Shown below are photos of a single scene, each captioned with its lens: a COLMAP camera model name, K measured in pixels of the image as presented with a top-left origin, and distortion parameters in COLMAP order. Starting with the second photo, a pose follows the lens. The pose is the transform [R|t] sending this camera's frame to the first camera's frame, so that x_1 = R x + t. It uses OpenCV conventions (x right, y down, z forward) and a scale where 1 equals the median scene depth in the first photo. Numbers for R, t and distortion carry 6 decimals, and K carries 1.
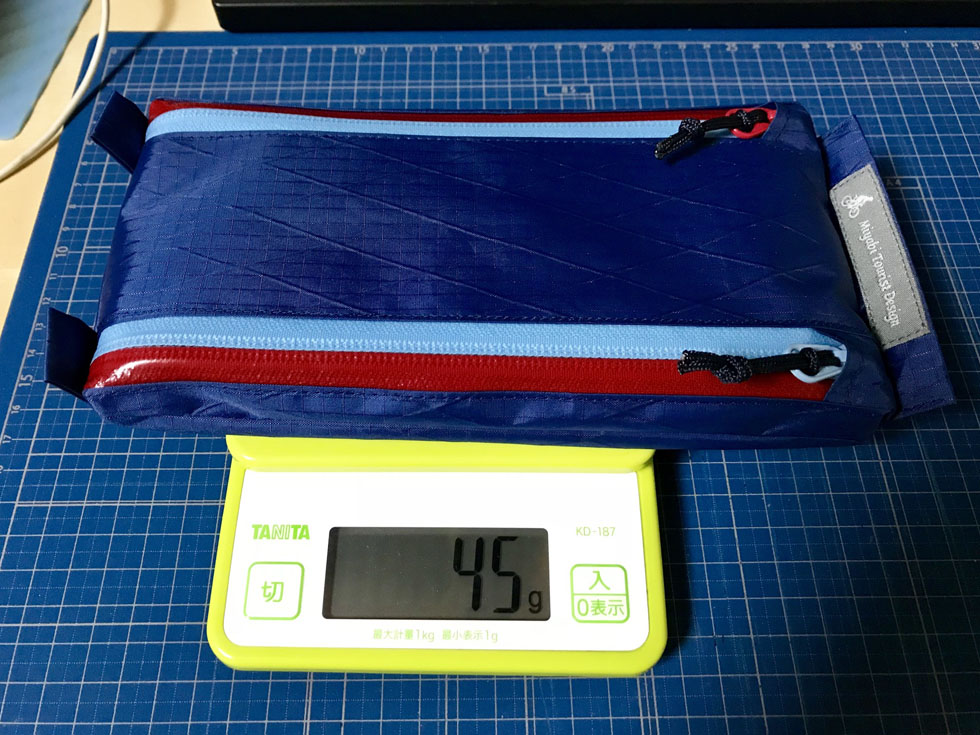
lens RADIAL K [[1009.9, 0, 485.4], [0, 1009.9, 334.5], [0, 0, 1]] dist [-0.005000, 0.000951]
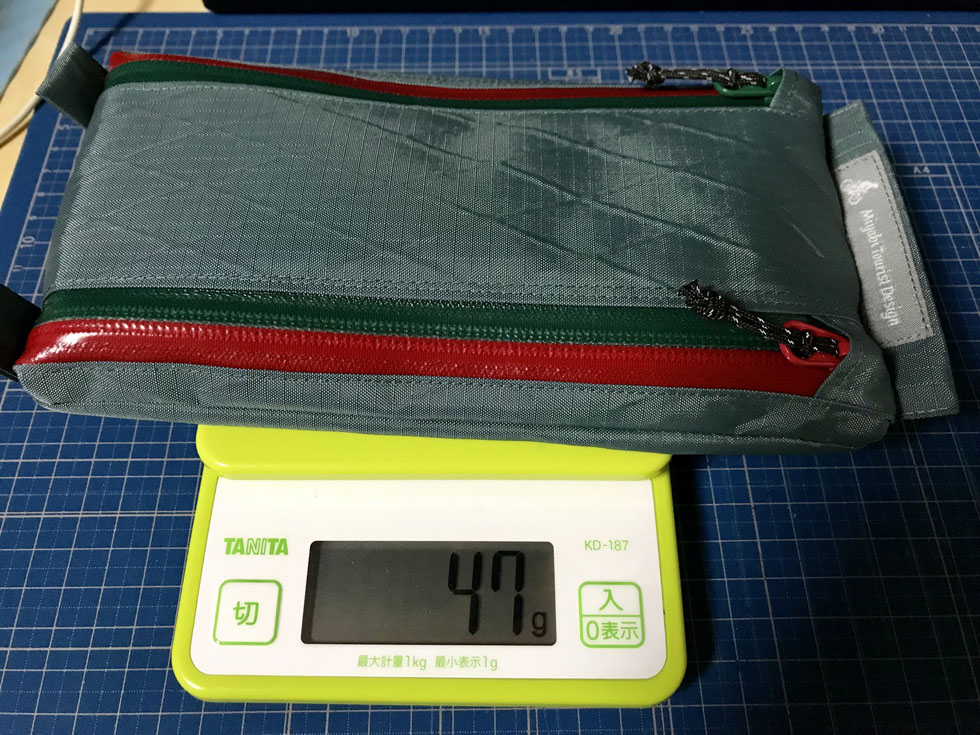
lens RADIAL K [[961.5, 0, 493.0], [0, 961.5, 353.2], [0, 0, 1]] dist [-0.002871, -0.007057]
pose [[0.999999, -0.001312, 0.000681, 0.007218], [0.001308, 0.999984, 0.005496, 0.017844], [-0.000689, -0.005495, 0.999985, 0.134982]]
